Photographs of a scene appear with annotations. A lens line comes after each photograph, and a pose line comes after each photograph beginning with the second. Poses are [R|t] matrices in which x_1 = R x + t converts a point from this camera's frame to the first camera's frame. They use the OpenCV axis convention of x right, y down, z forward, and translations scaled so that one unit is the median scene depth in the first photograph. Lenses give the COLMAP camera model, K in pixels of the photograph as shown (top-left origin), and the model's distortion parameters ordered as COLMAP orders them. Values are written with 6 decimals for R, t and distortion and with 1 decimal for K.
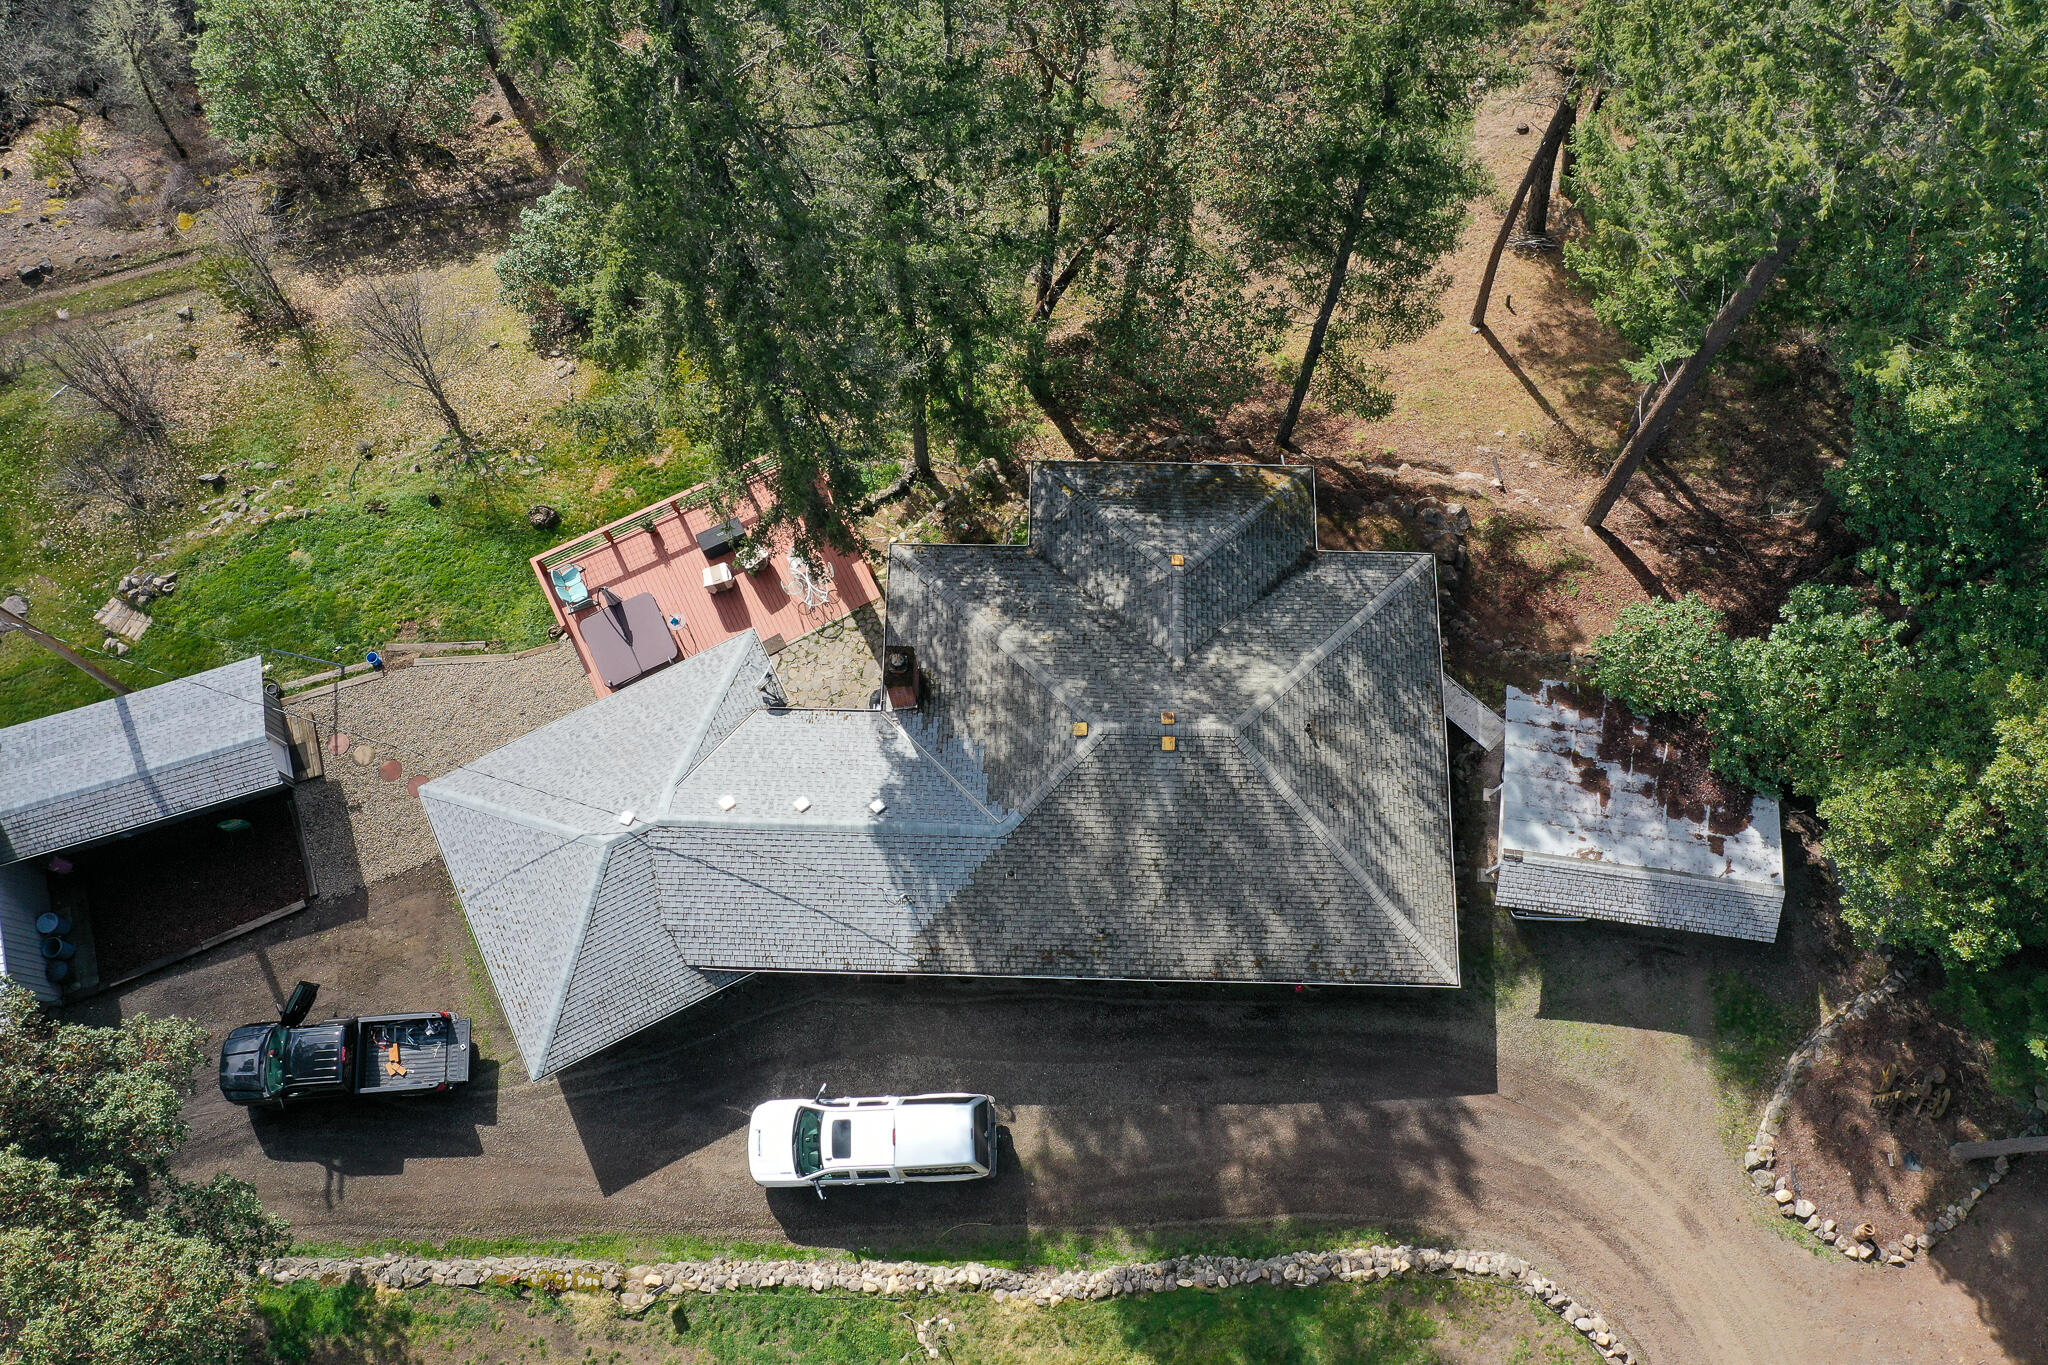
lens RADIAL K [[1603.3, 0, 1024.0], [0, 1603.3, 682.5], [0, 0, 1]] dist [-0.000179, 0.004342]
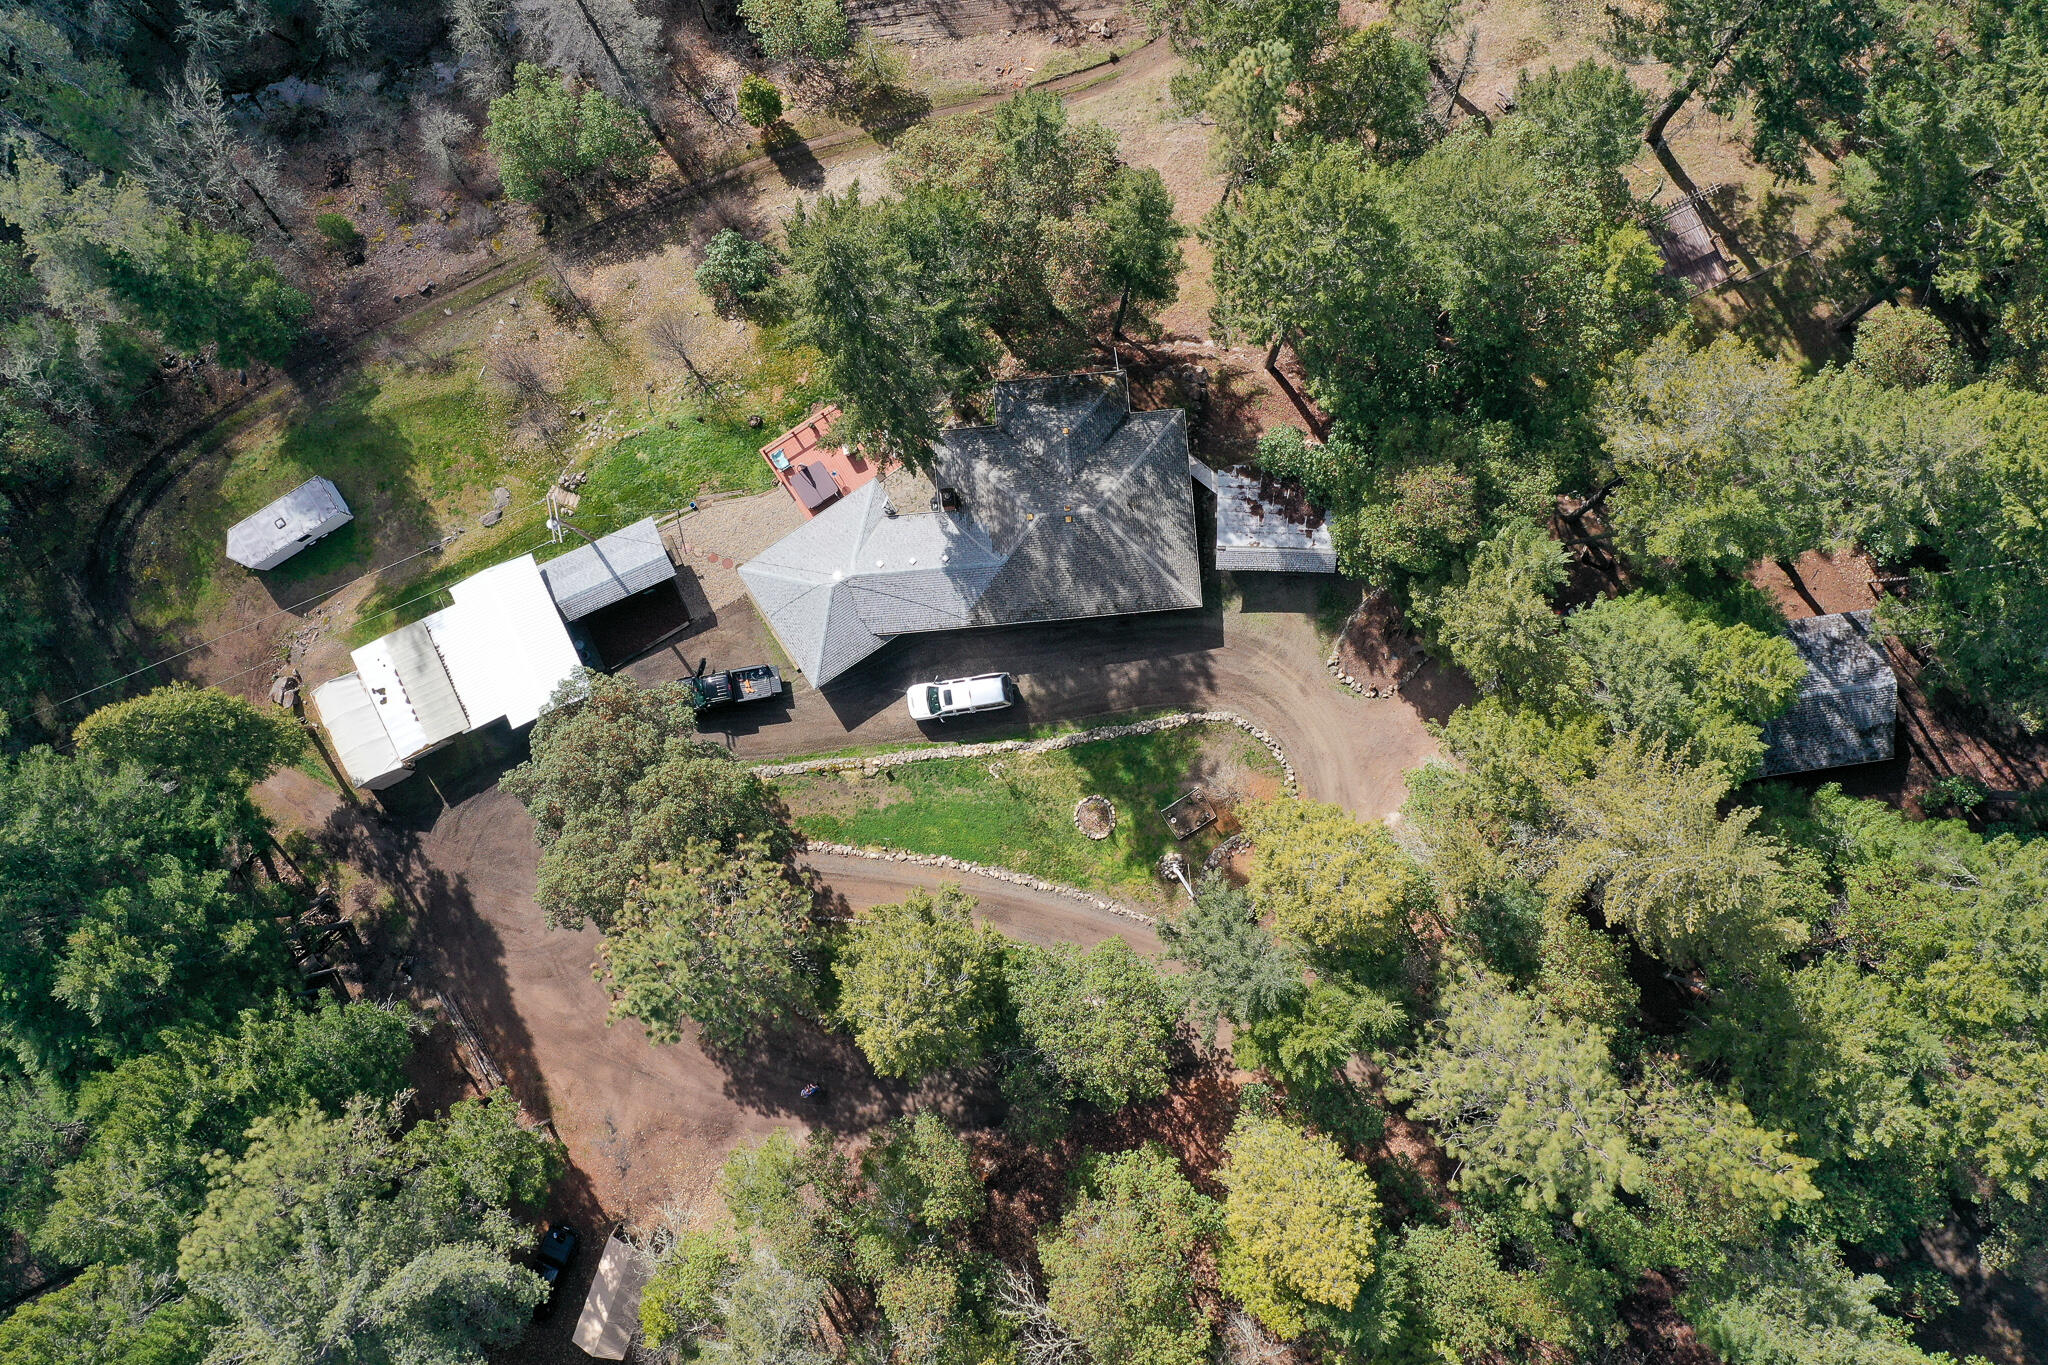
lens RADIAL K [[1603.3, 0, 1024.0], [0, 1603.3, 682.5], [0, 0, 1]] dist [-0.000179, 0.004342]
pose [[0.993631, -0.112492, 0.006488, -0.013826], [0.105905, 0.952014, 0.287149, -0.394509], [-0.038479, -0.284633, 0.957864, -1.235085]]
